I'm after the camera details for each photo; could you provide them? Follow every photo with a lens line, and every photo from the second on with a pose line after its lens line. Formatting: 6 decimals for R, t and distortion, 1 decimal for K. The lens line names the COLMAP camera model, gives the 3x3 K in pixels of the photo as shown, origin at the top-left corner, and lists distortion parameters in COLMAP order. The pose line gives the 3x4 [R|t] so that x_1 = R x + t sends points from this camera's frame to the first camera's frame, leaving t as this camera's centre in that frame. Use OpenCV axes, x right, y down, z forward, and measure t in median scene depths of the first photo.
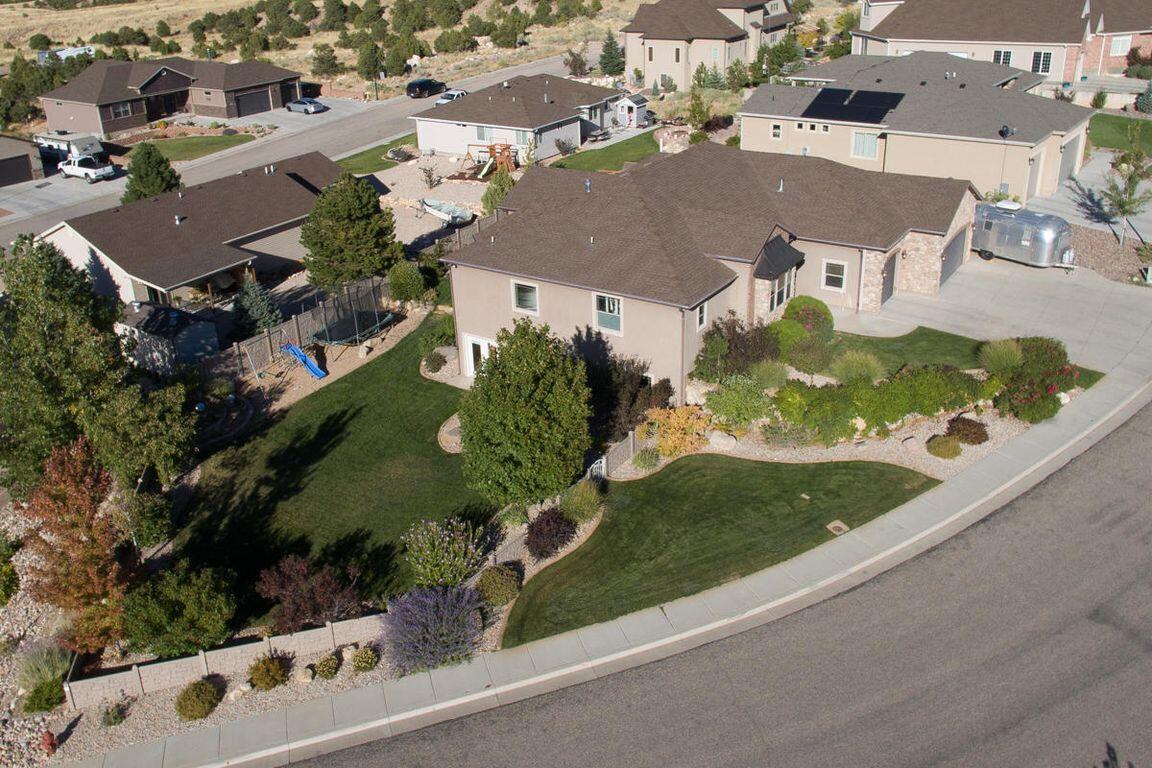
lens RADIAL K [[1093.6, 0, 576.0], [0, 1093.6, 384.0], [0, 0, 1]] dist [0.010825, -0.000577]
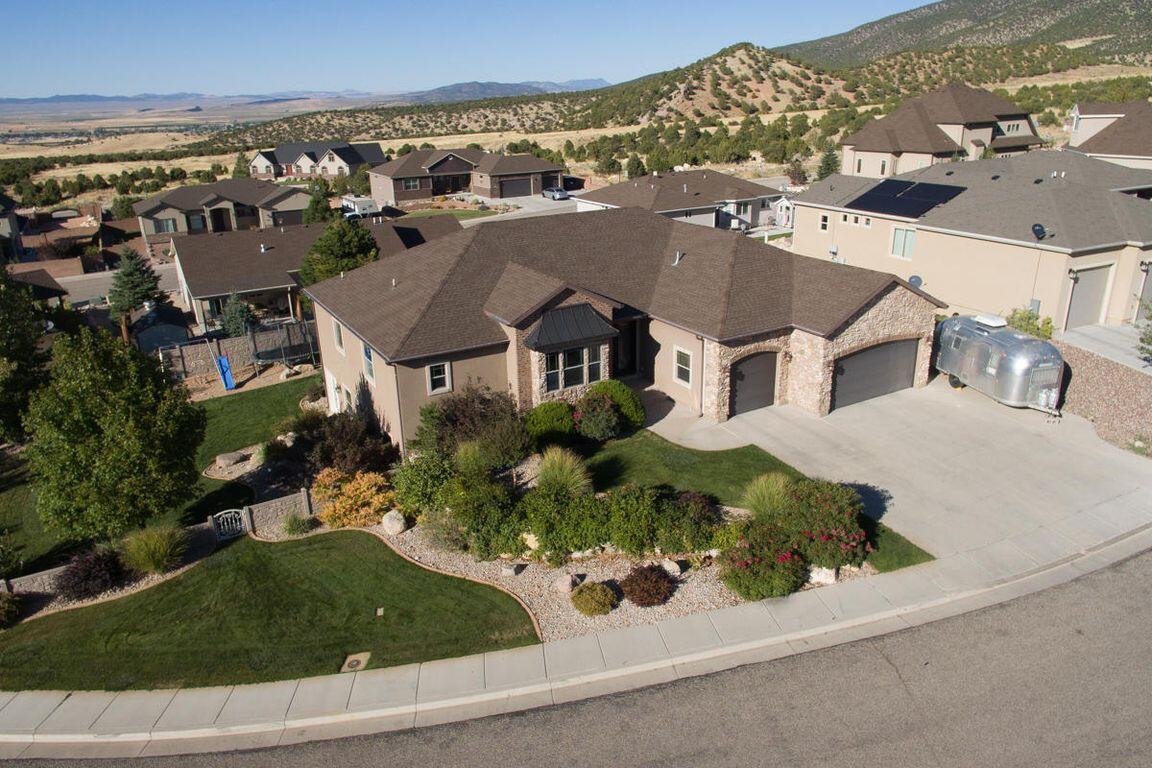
lens RADIAL K [[865.5, 0, 578.2], [0, 865.5, 414.7], [0, 0, 1]] dist [0.008584, -0.001269]
pose [[0.894977, 0.174238, -0.410679, 0.414599], [-0.191779, 0.981437, -0.001543, -0.044805], [0.402787, 0.080140, 0.911779, 0.355381]]
